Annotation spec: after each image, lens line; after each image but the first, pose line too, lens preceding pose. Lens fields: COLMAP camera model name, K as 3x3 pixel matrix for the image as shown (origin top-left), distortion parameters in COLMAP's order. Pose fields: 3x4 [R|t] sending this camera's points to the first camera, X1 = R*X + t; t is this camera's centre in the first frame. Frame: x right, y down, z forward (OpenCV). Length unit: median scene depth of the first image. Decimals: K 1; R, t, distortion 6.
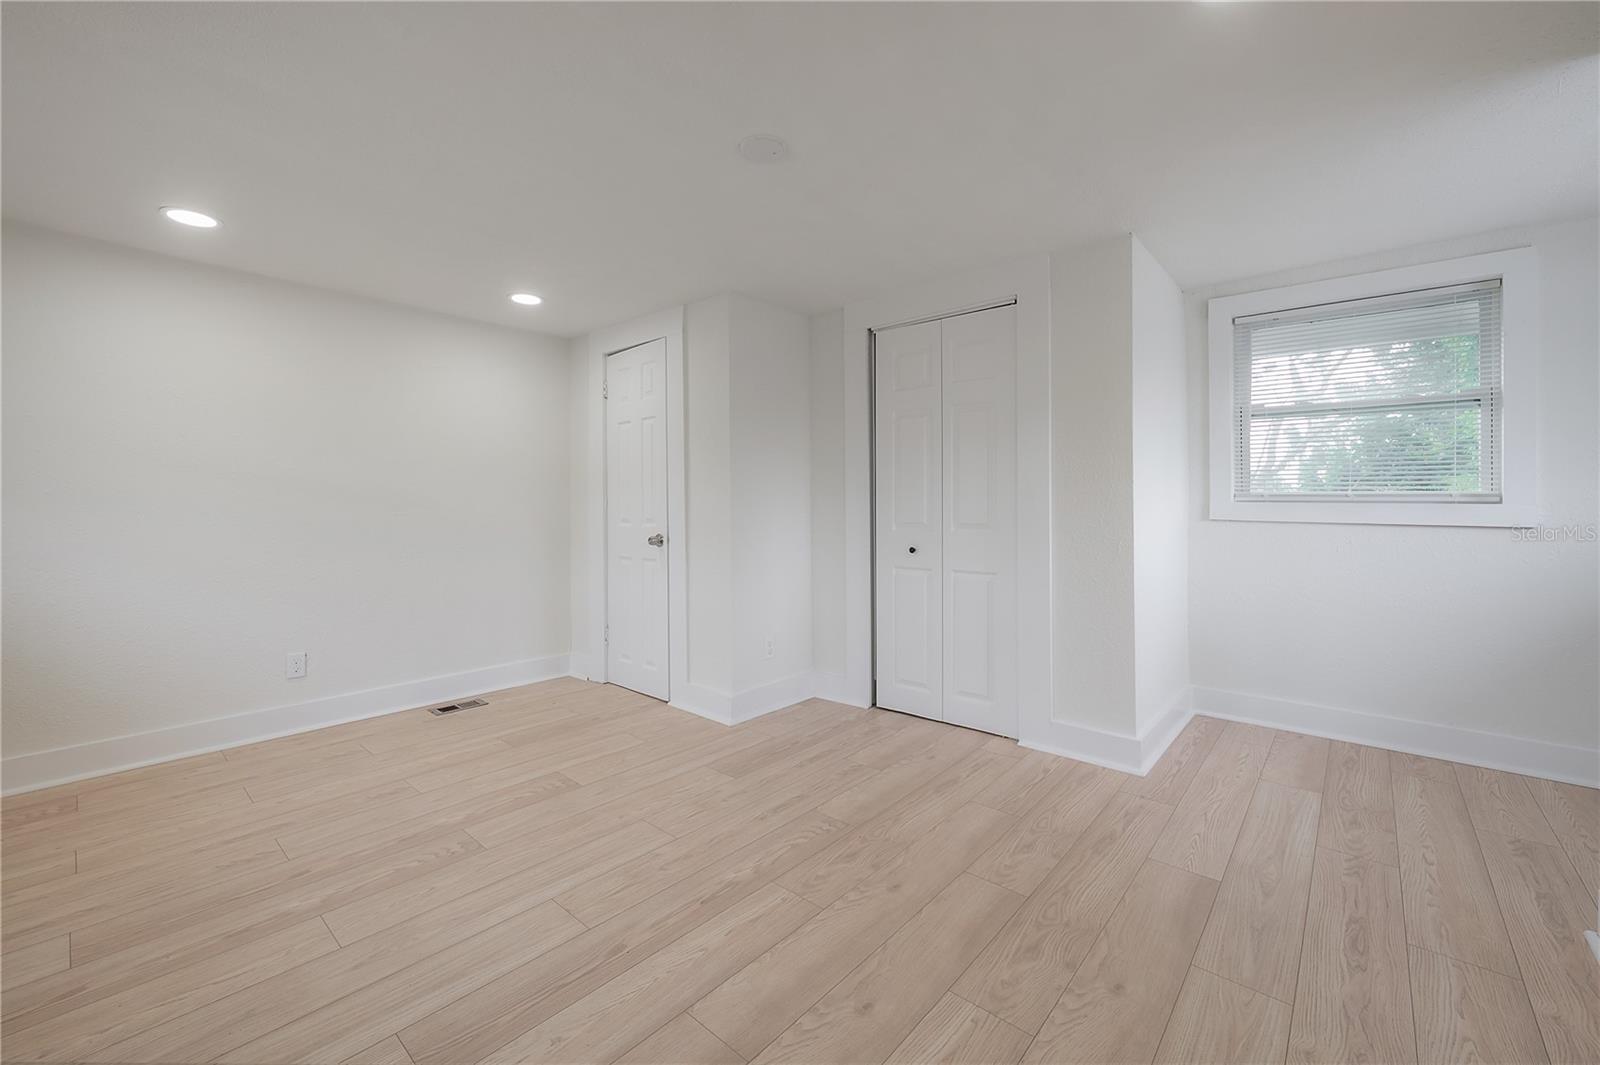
lens RADIAL K [[646.2, 0, 806.8], [0, 646.2, 498.0], [0, 0, 1]] dist [-0.001773, -0.000521]
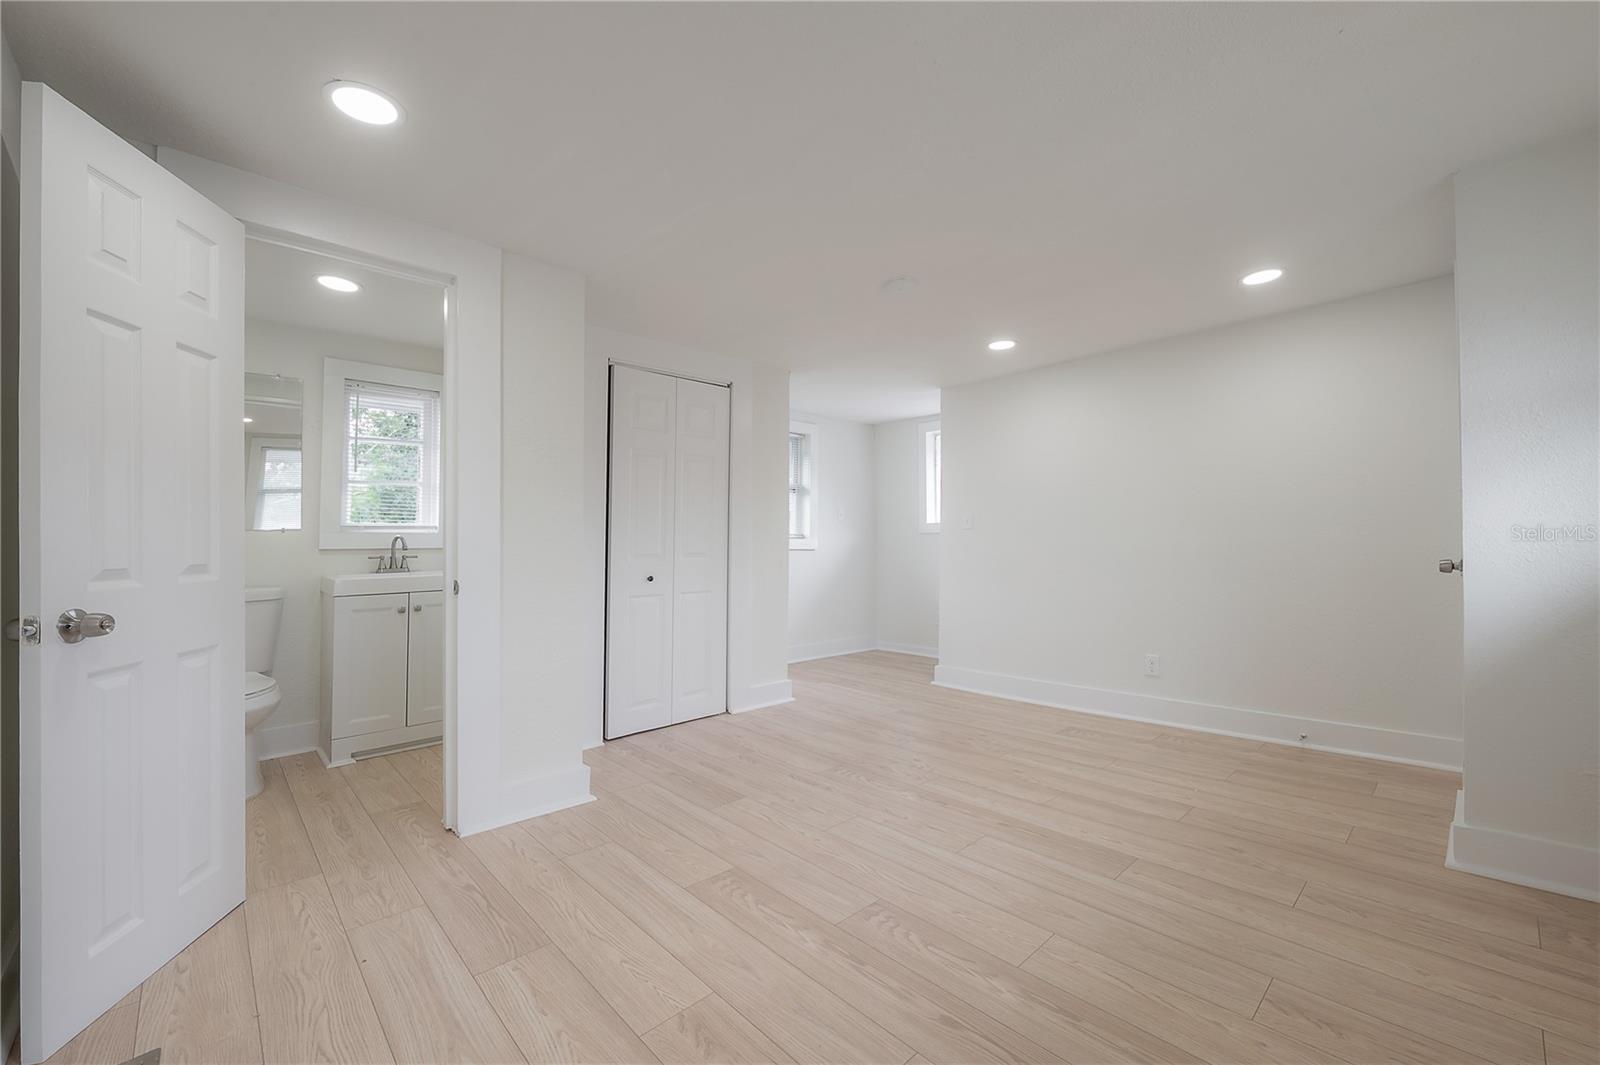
lens RADIAL K [[646.2, 0, 797.4], [0, 646.2, 538.4], [0, 0, 1]] dist [-0.001773, -0.000521]
pose [[0.112305, 0.007371, 0.993646, -1.224651], [-0.004952, 0.999964, -0.006858, 0.025848], [-0.993661, -0.004151, 0.112338, 0.863653]]
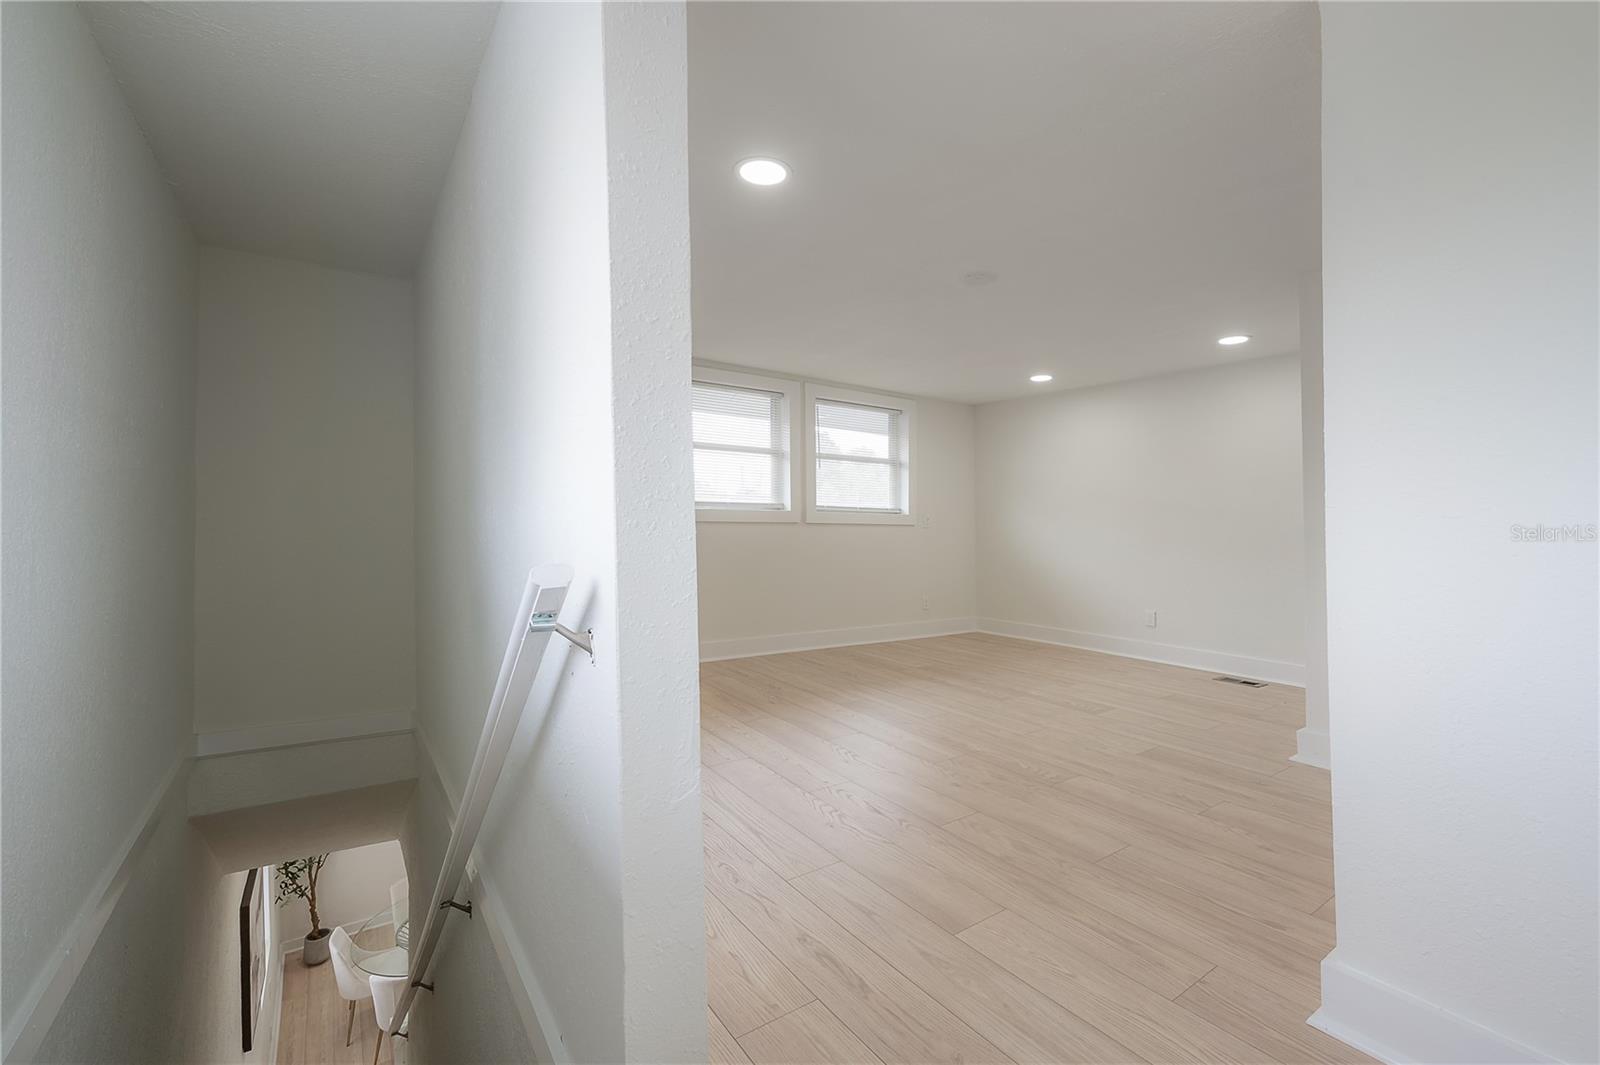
lens RADIAL K [[646.2, 0, 802.6], [0, 646.2, 529.5], [0, 0, 1]] dist [-0.001773, -0.000521]
pose [[-0.266981, 0.003737, -0.963695, 1.169165], [0.014487, 0.999895, -0.000136, 0.051044], [0.963593, -0.013997, -0.267007, 0.812192]]
